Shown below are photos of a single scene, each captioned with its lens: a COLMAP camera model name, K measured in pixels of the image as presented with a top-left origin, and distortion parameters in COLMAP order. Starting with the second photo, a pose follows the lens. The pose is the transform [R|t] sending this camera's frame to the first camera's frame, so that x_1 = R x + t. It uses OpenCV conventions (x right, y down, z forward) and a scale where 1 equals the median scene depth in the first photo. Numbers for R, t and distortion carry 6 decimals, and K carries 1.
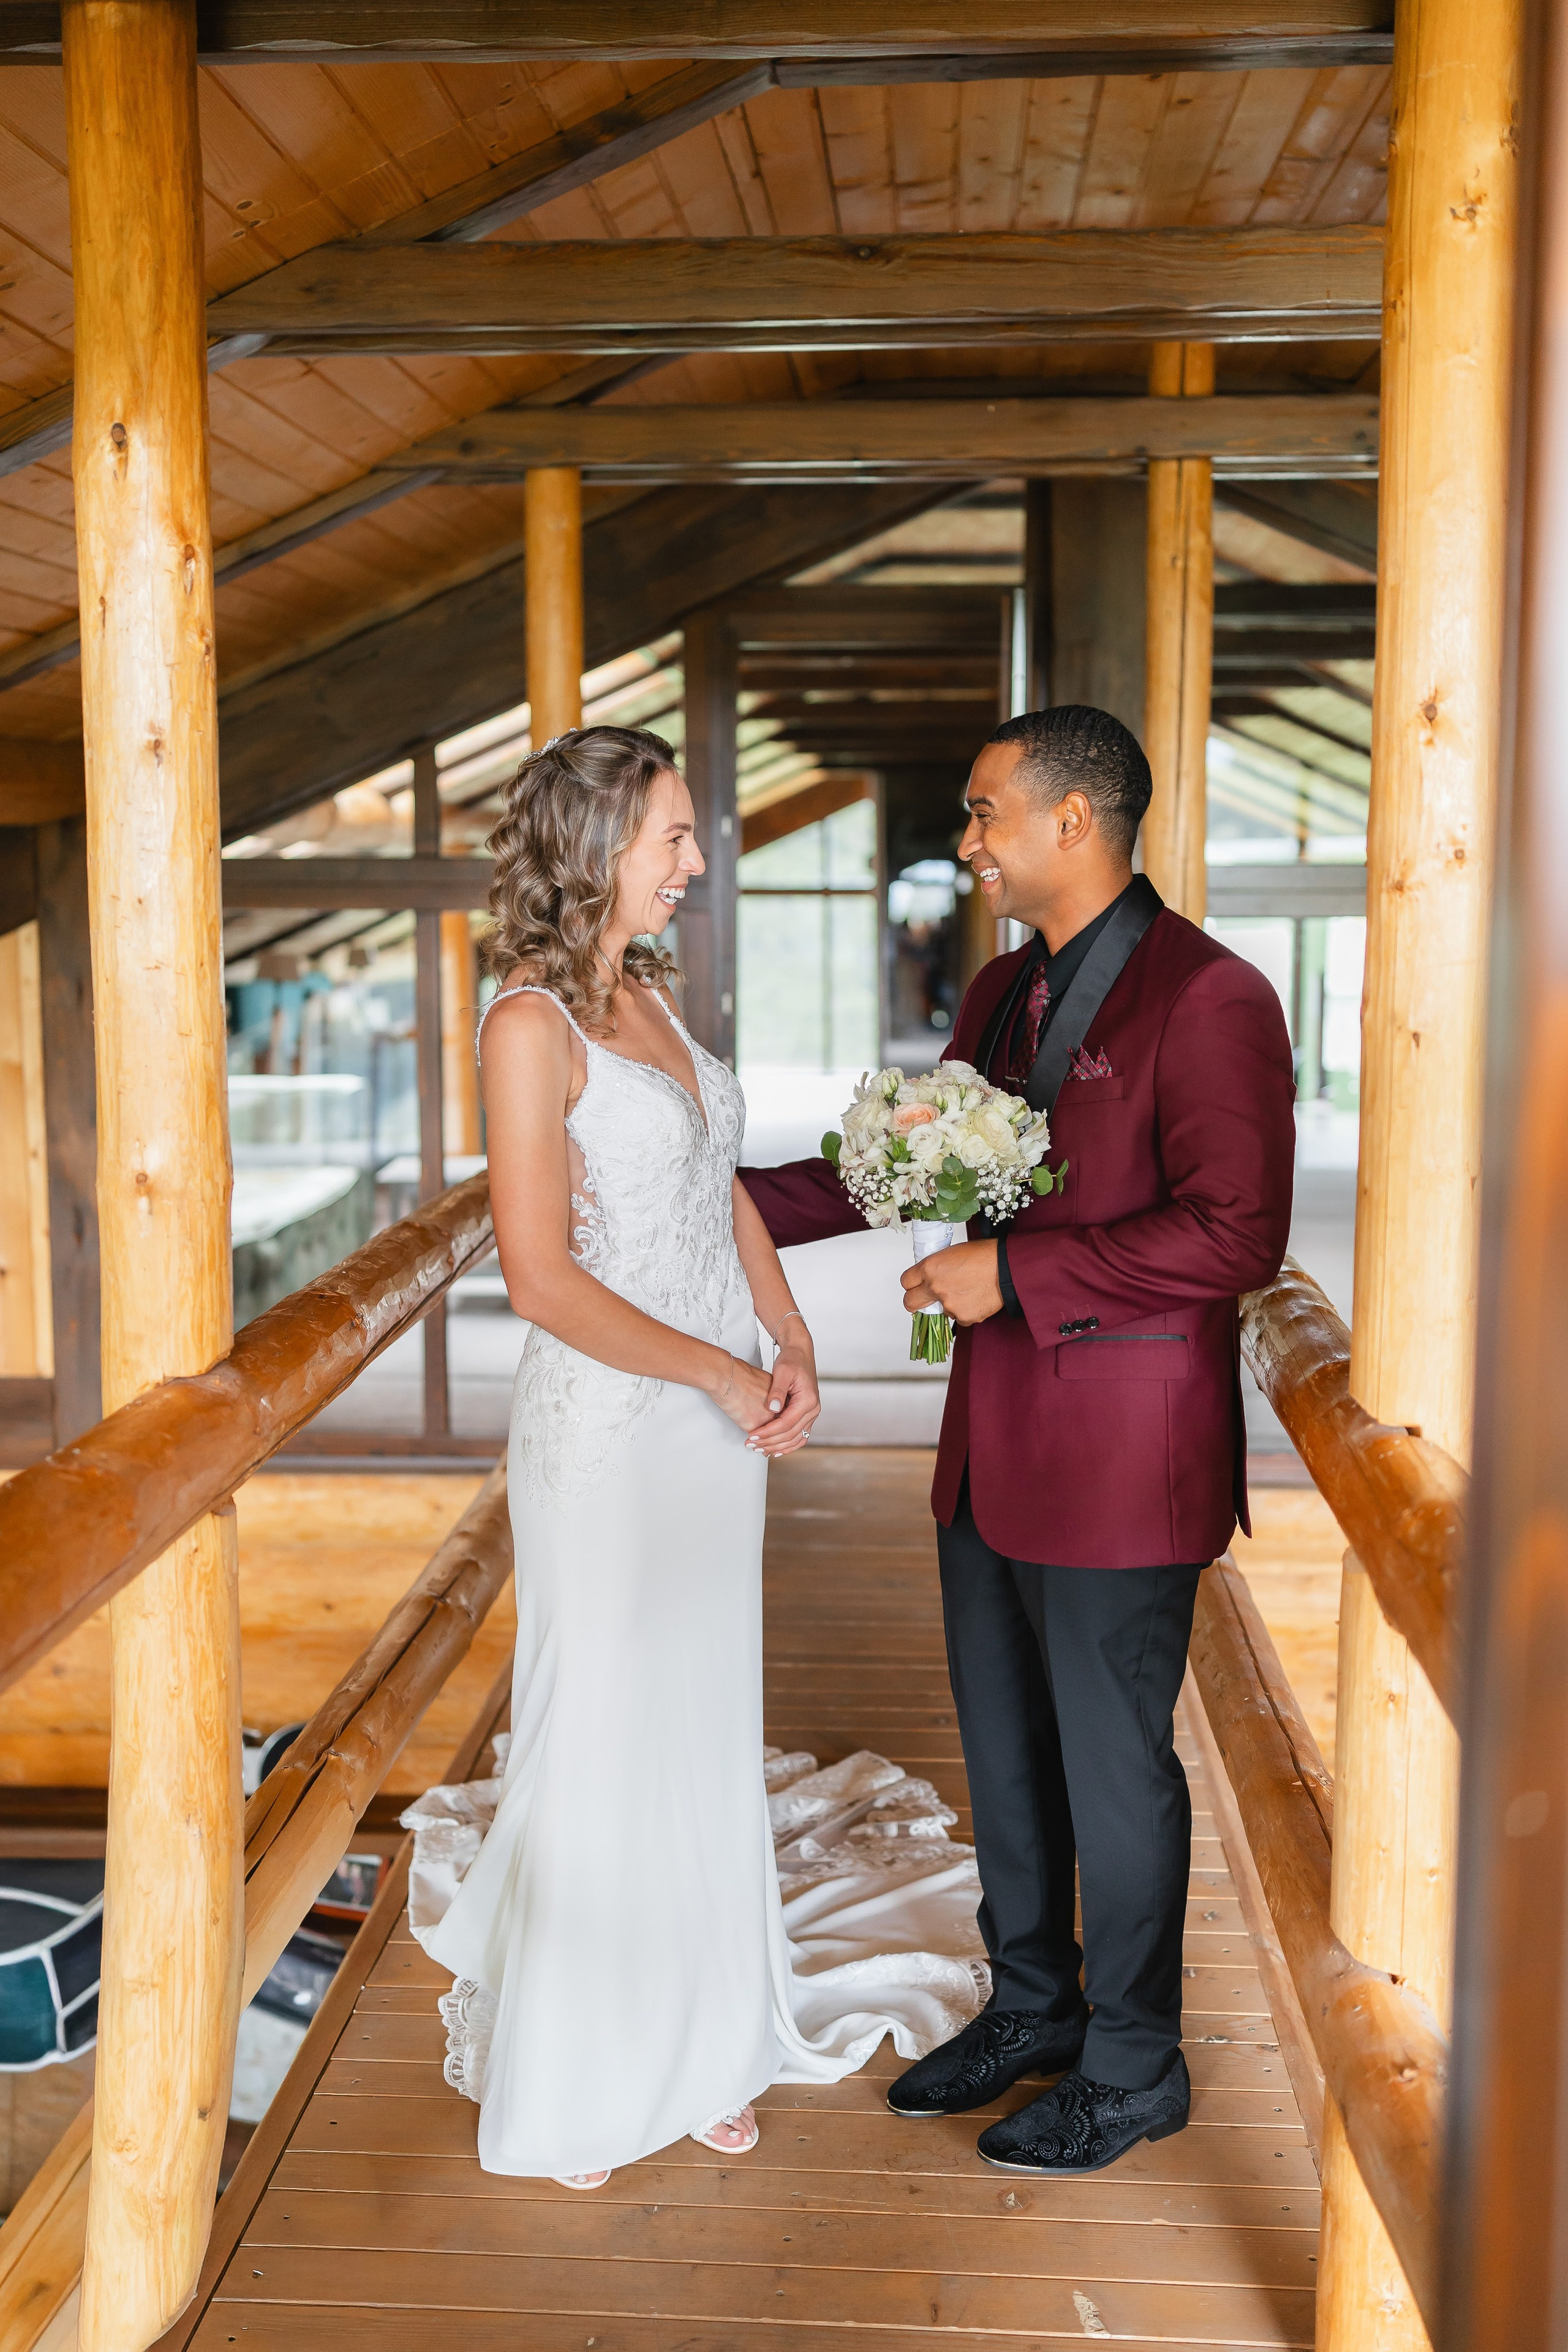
lens RADIAL K [[2300.6, 0, 782.3], [0, 2300.6, 1164.7], [0, 0, 1]] dist [0.015875, -0.014289]
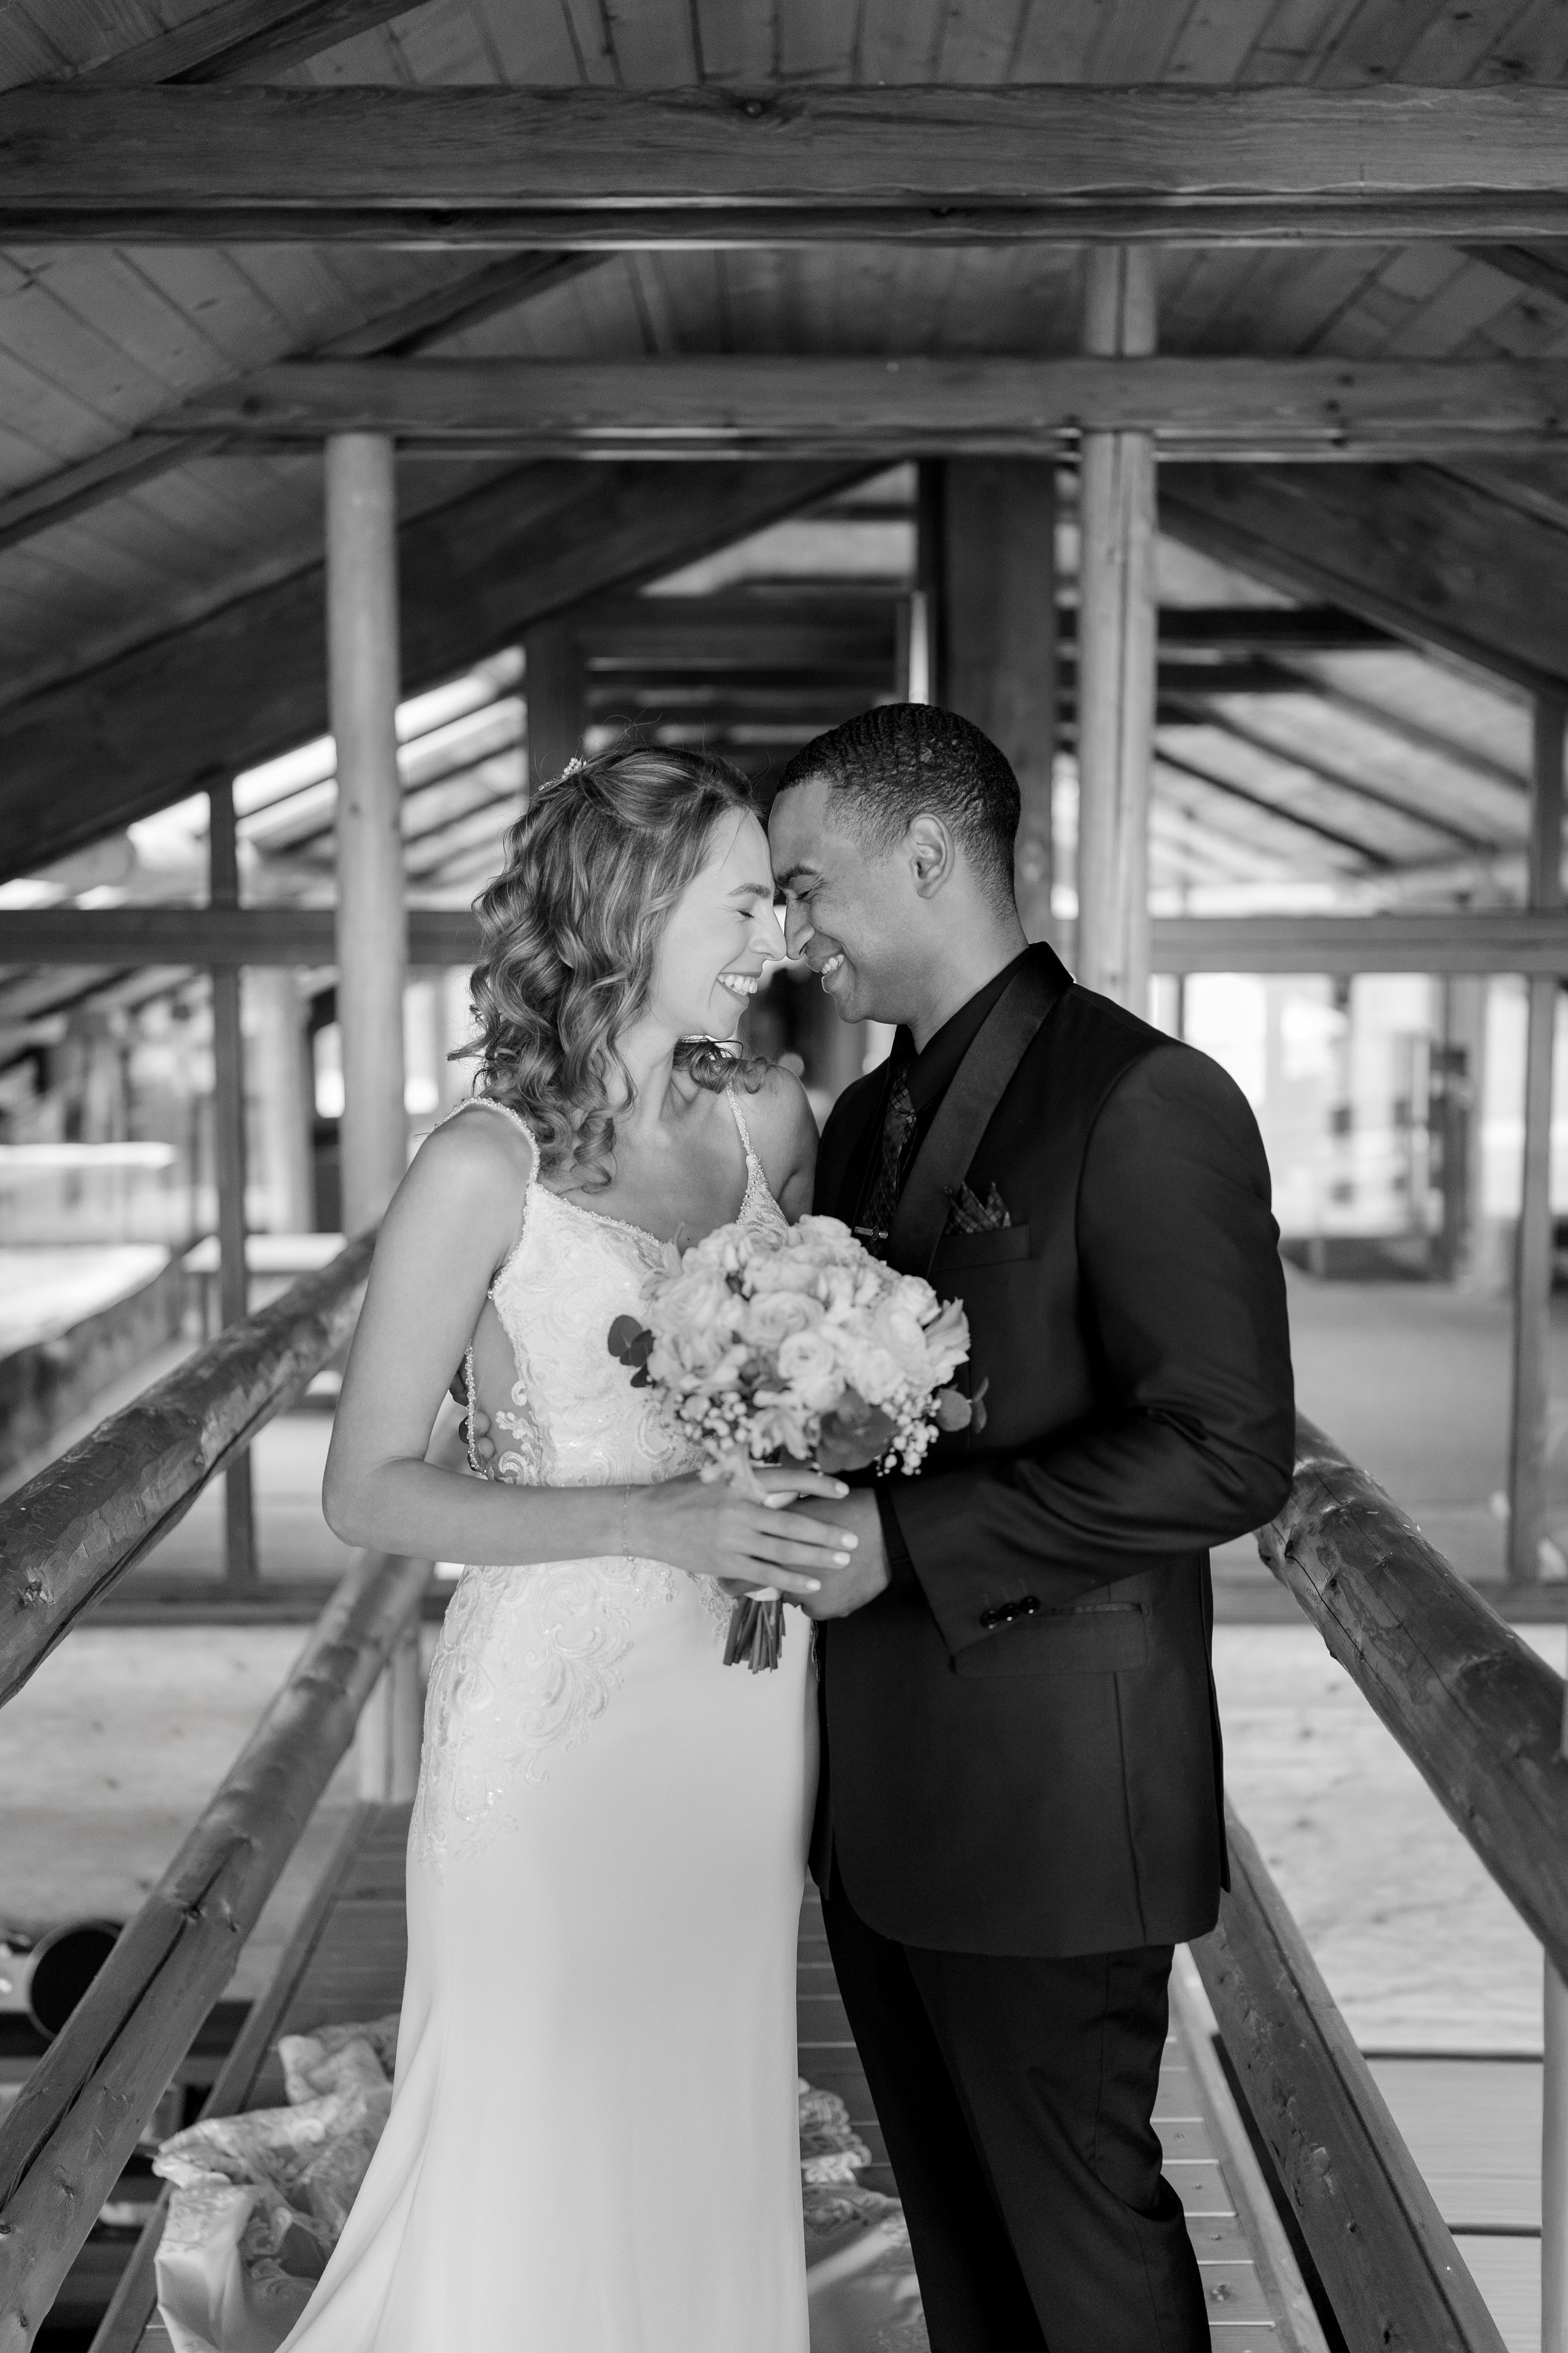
lens RADIAL K [[2273.5, 0, 784.4], [0, 2273.5, 1161.9], [0, 0, 1]] dist [0.007056, -0.005442]
pose [[0.997748, -0.006904, 0.066713, -0.006348], [0.008251, 0.999767, -0.019939, -0.036289], [-0.066559, 0.020445, 0.997573, 0.262116]]
